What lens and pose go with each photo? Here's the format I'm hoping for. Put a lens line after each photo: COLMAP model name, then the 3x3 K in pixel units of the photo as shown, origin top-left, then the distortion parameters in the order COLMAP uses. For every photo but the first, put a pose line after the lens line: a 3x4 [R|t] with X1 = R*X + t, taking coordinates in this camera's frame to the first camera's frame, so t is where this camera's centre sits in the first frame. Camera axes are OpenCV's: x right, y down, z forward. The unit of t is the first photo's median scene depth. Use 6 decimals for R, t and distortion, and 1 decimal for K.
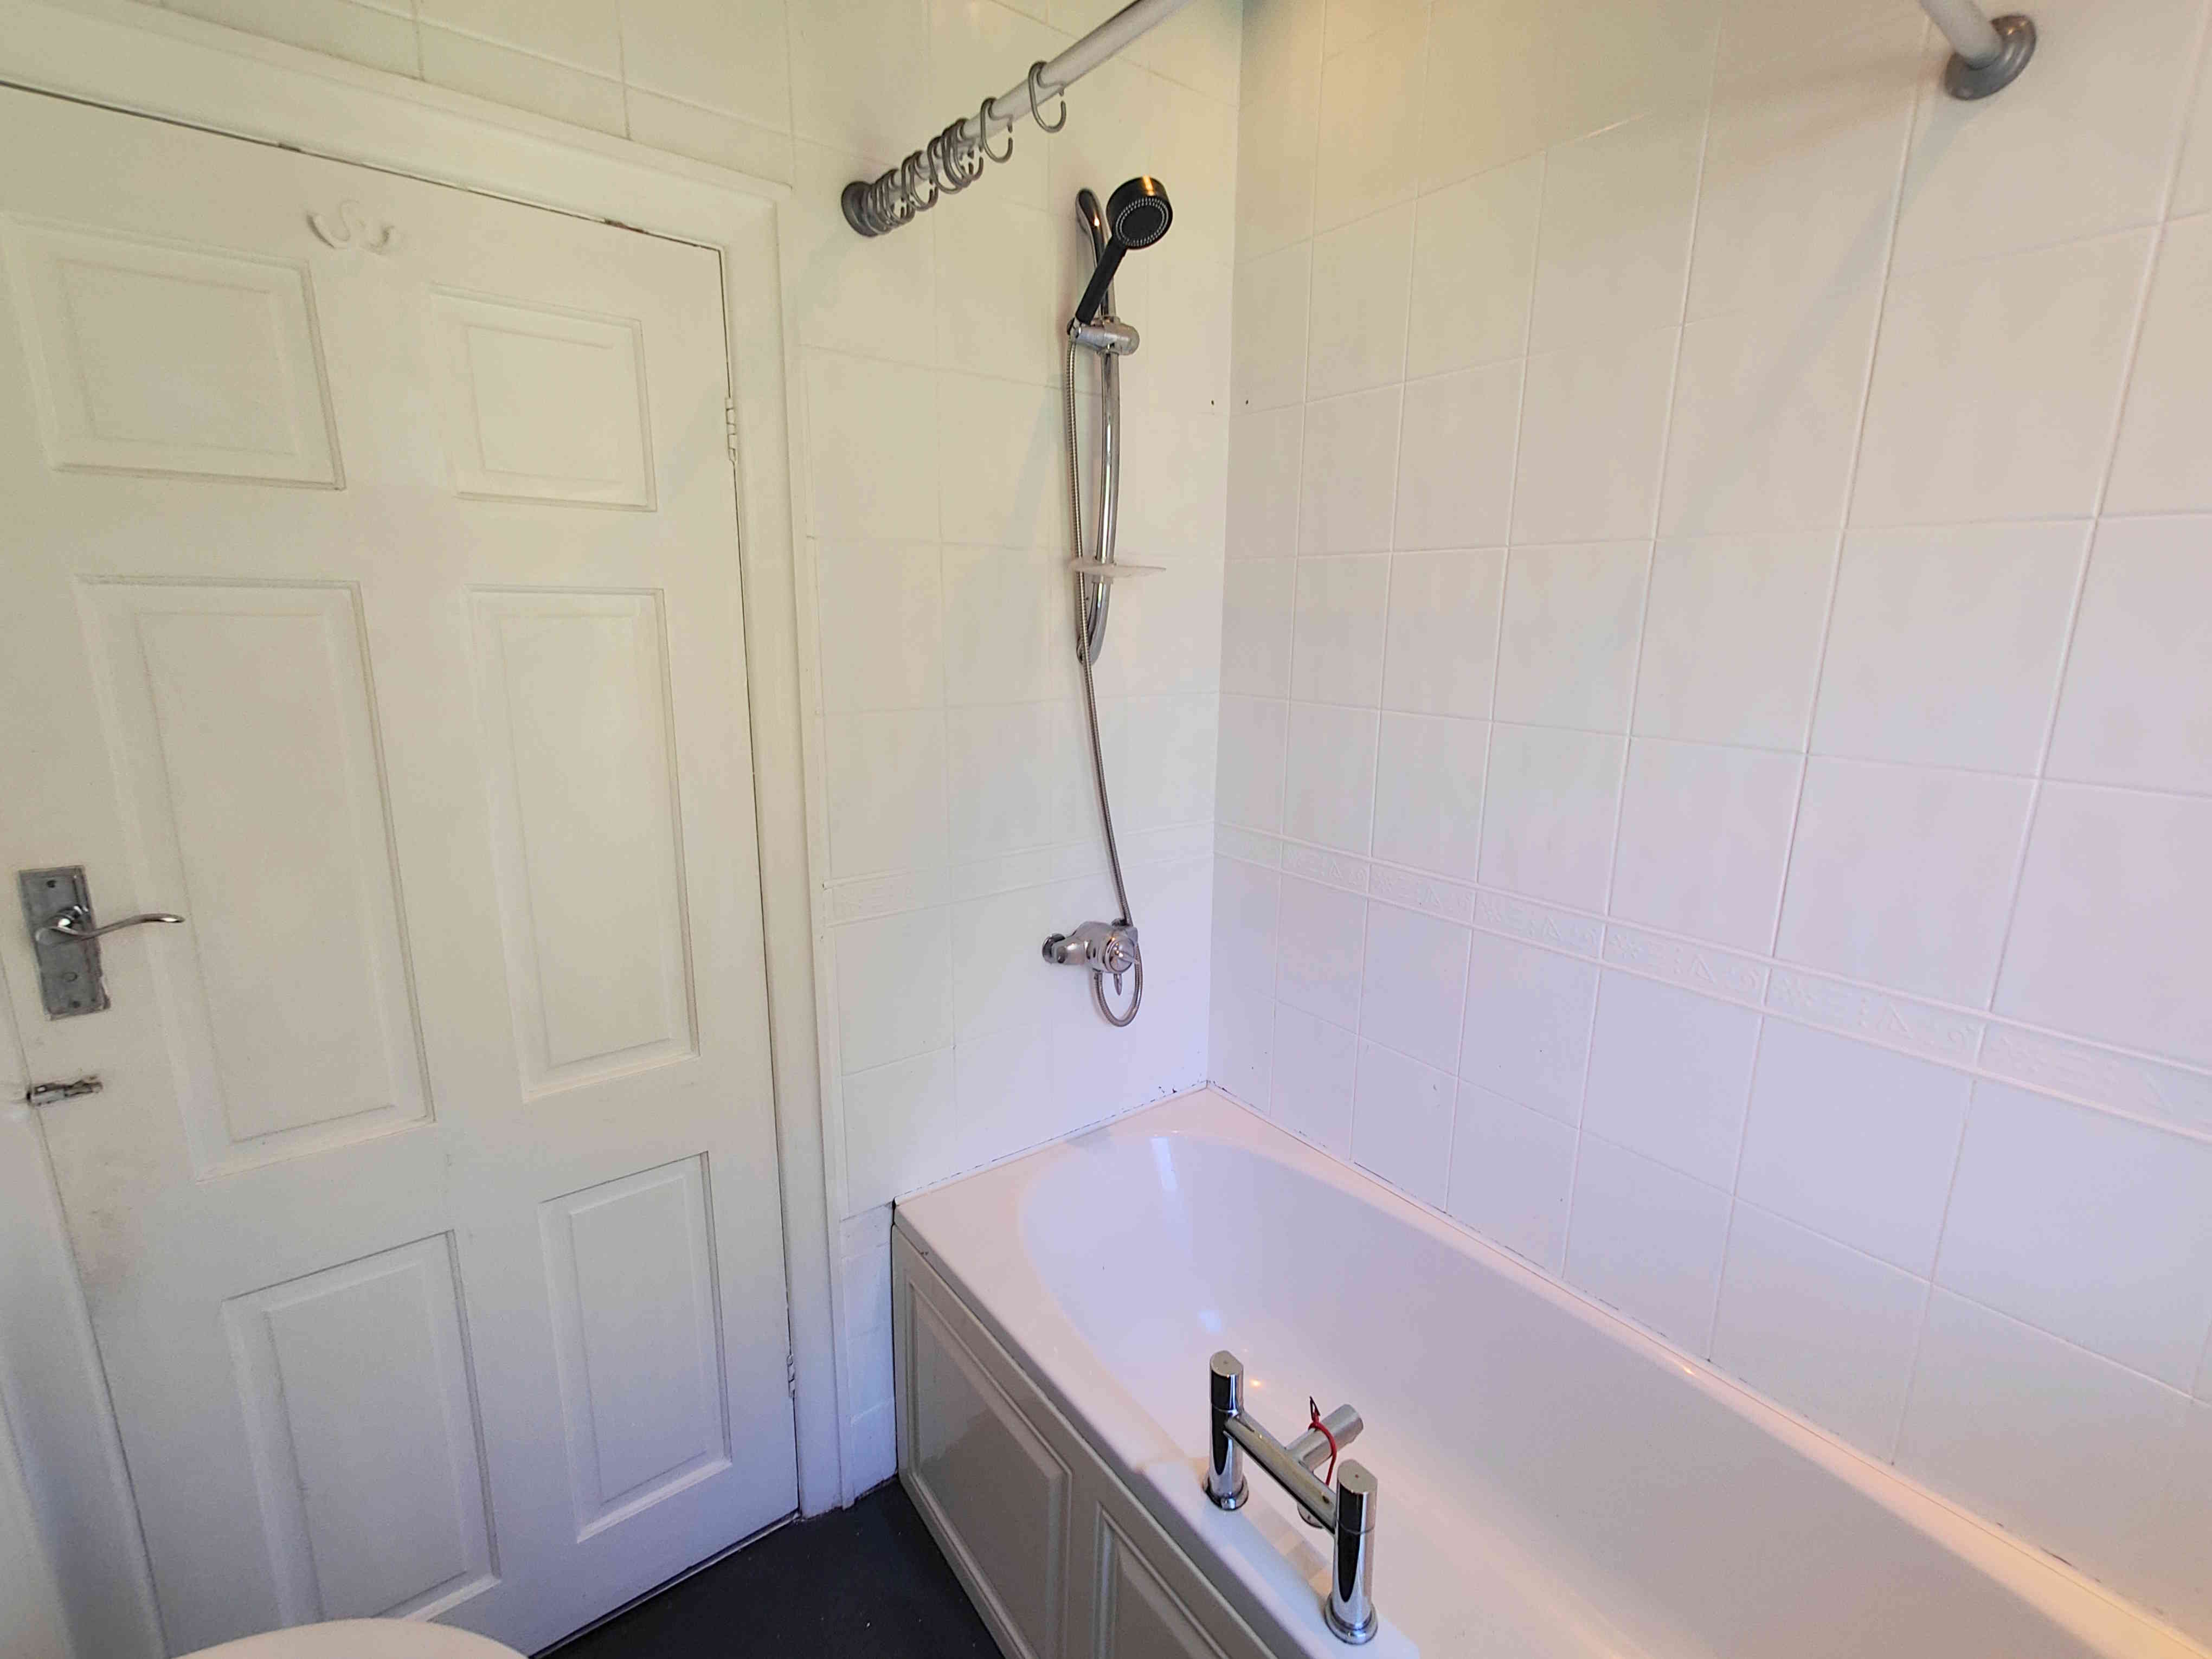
lens RADIAL K [[972.1, 0, 1101.0], [0, 972.1, 818.1], [0, 0, 1]] dist [0.000242, 0.001026]
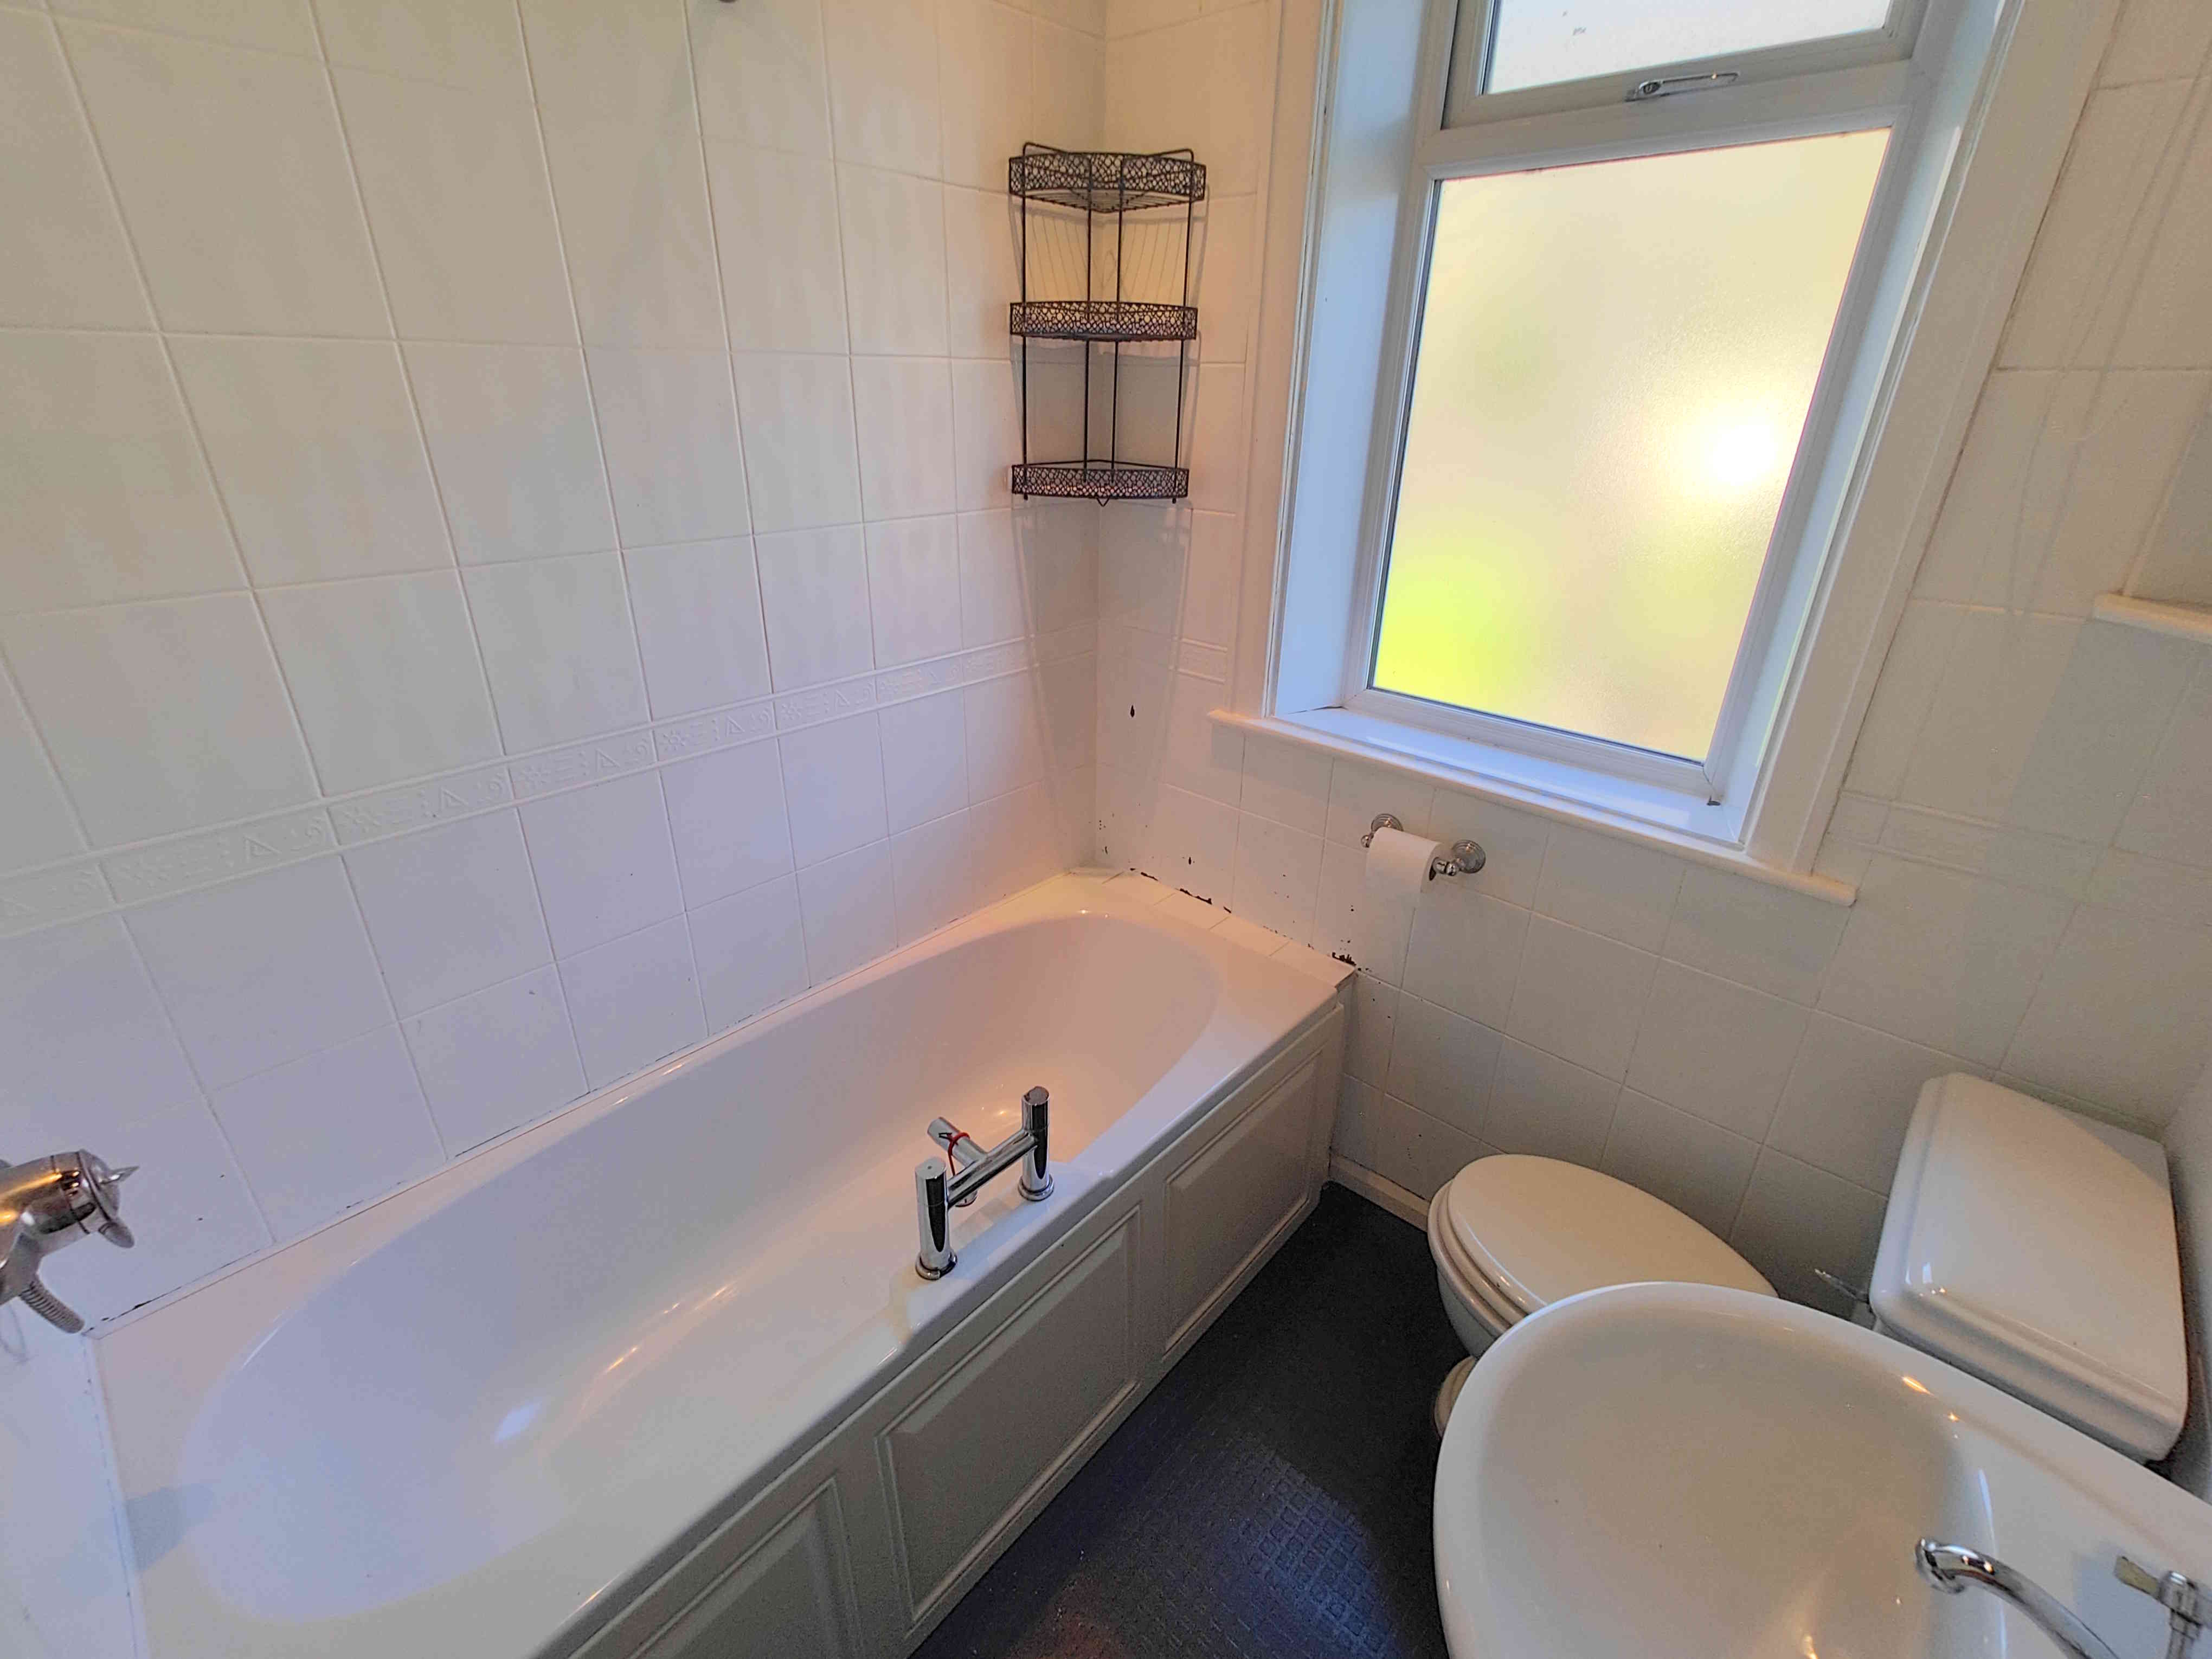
lens RADIAL K [[972.1, 0, 1101.0], [0, 972.1, 818.1], [0, 0, 1]] dist [0.000242, 0.001026]
pose [[-0.176948, -0.425954, 0.887273, -0.599266], [0.196305, 0.868111, 0.455903, -0.212370], [-0.964445, 0.254847, -0.069993, 0.651307]]
